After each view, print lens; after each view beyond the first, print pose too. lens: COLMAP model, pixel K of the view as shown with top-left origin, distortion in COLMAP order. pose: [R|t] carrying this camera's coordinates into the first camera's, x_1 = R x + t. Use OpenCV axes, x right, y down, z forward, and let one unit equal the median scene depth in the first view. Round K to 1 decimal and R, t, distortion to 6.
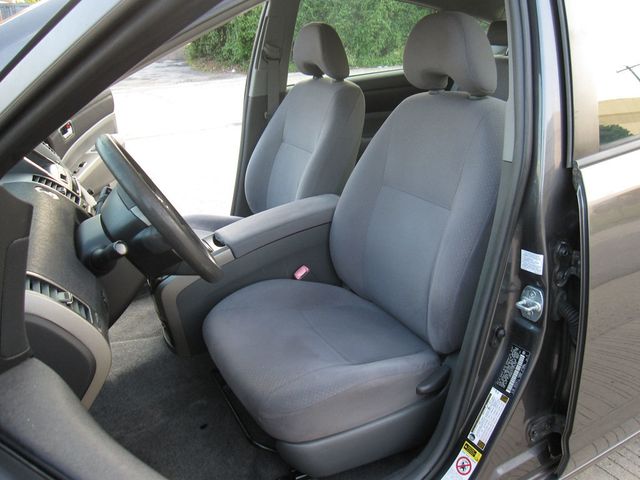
lens RADIAL K [[524.0, 0, 317.4], [0, 524.0, 238.2], [0, 0, 1]] dist [-0.078259, 0.048236]
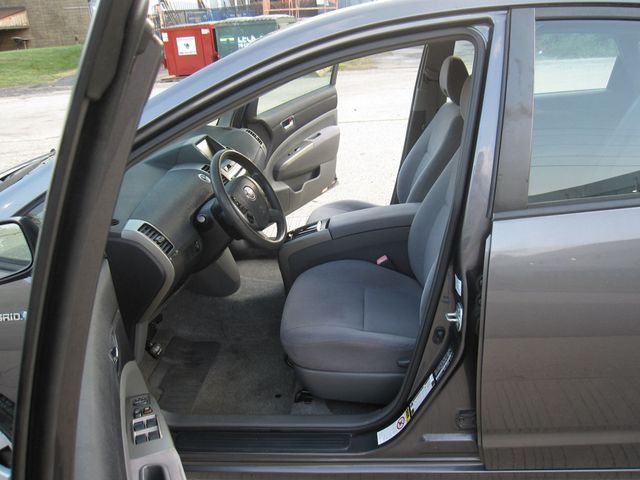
lens RADIAL K [[524.0, 0, 323.8], [0, 524.0, 240.7], [0, 0, 1]] dist [-0.078259, 0.048236]
pose [[0.841074, 0.196970, -0.503784, 0.491902], [-0.169868, 0.980408, 0.099725, -0.085818], [0.513556, 0.001701, 0.858054, -0.182295]]
